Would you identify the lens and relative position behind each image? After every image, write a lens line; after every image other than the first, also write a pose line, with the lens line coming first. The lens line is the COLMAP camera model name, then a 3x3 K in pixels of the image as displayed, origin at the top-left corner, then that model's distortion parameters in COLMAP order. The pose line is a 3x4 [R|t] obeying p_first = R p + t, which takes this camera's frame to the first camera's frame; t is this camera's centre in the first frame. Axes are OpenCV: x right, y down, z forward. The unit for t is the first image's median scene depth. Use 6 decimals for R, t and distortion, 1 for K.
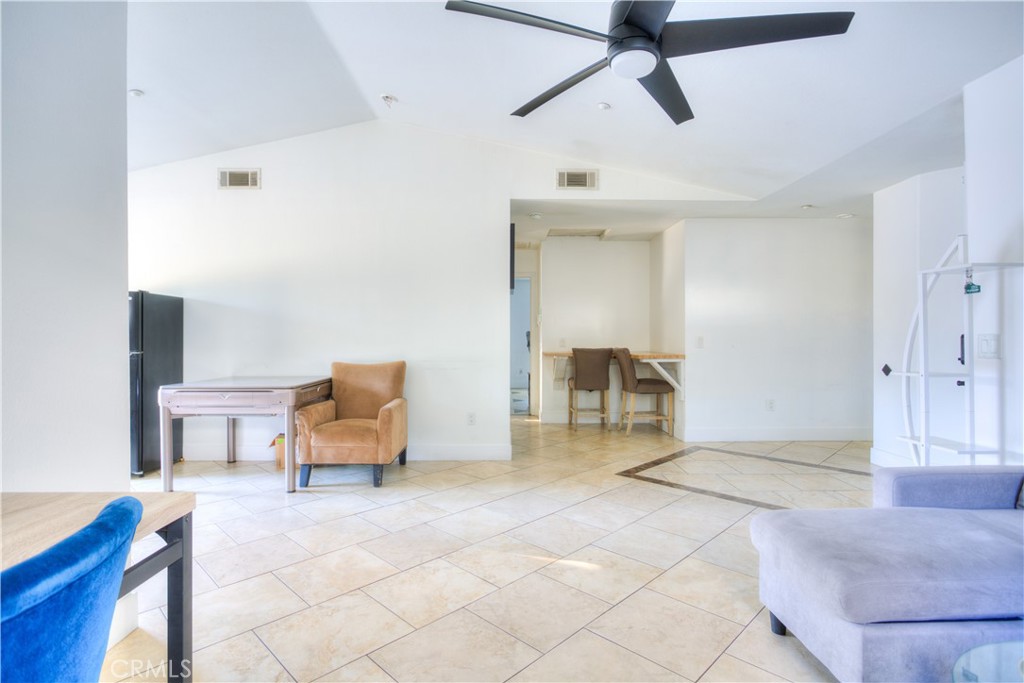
lens RADIAL K [[505.2, 0, 515.8], [0, 505.2, 337.7], [0, 0, 1]] dist [-0.018874, 0.011468]
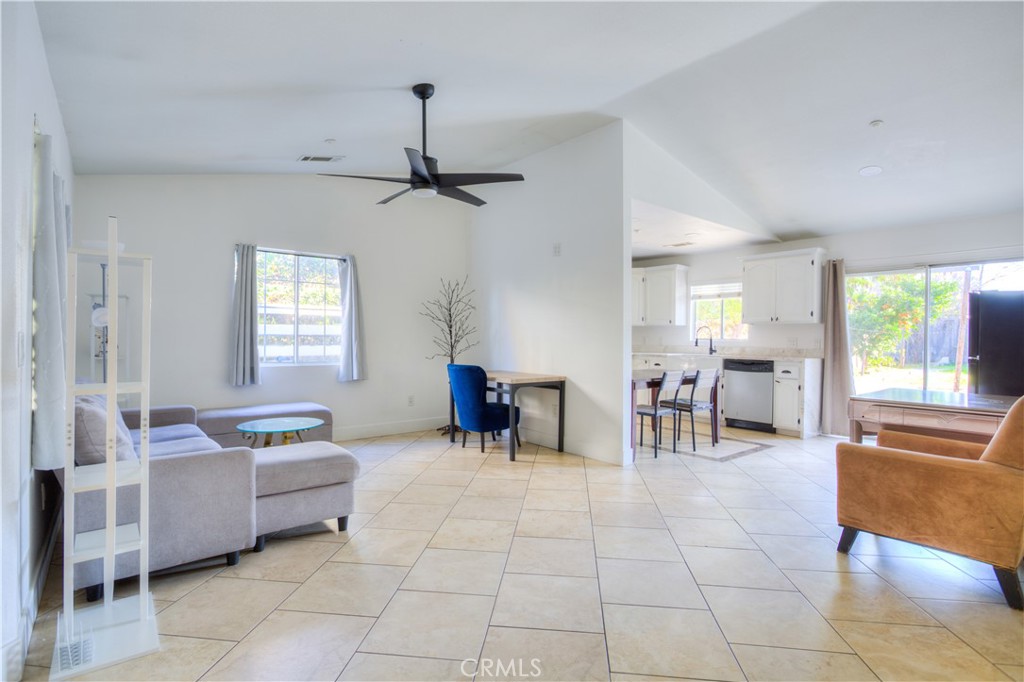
lens RADIAL K [[505.2, 0, 509.1], [0, 505.2, 338.4], [0, 0, 1]] dist [-0.018874, 0.011468]
pose [[-0.795316, -0.002118, -0.606192, 0.446218], [-0.005598, 0.999977, 0.003851, -0.004587], [0.606170, 0.006456, -0.795309, 1.070711]]
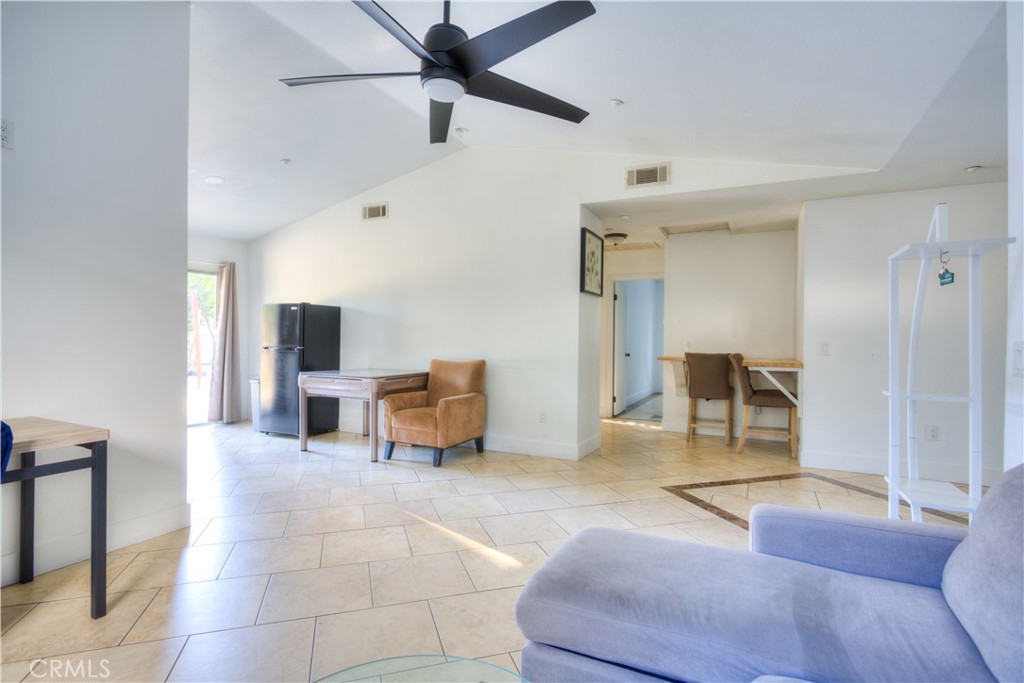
lens RADIAL K [[505.2, 0, 514.9], [0, 505.2, 337.8], [0, 0, 1]] dist [-0.018874, 0.011468]
pose [[0.887986, 0.010540, -0.459749, 0.350946], [-0.011562, 0.999933, 0.000592, -0.004194], [0.459724, 0.004790, 0.888049, 0.038256]]
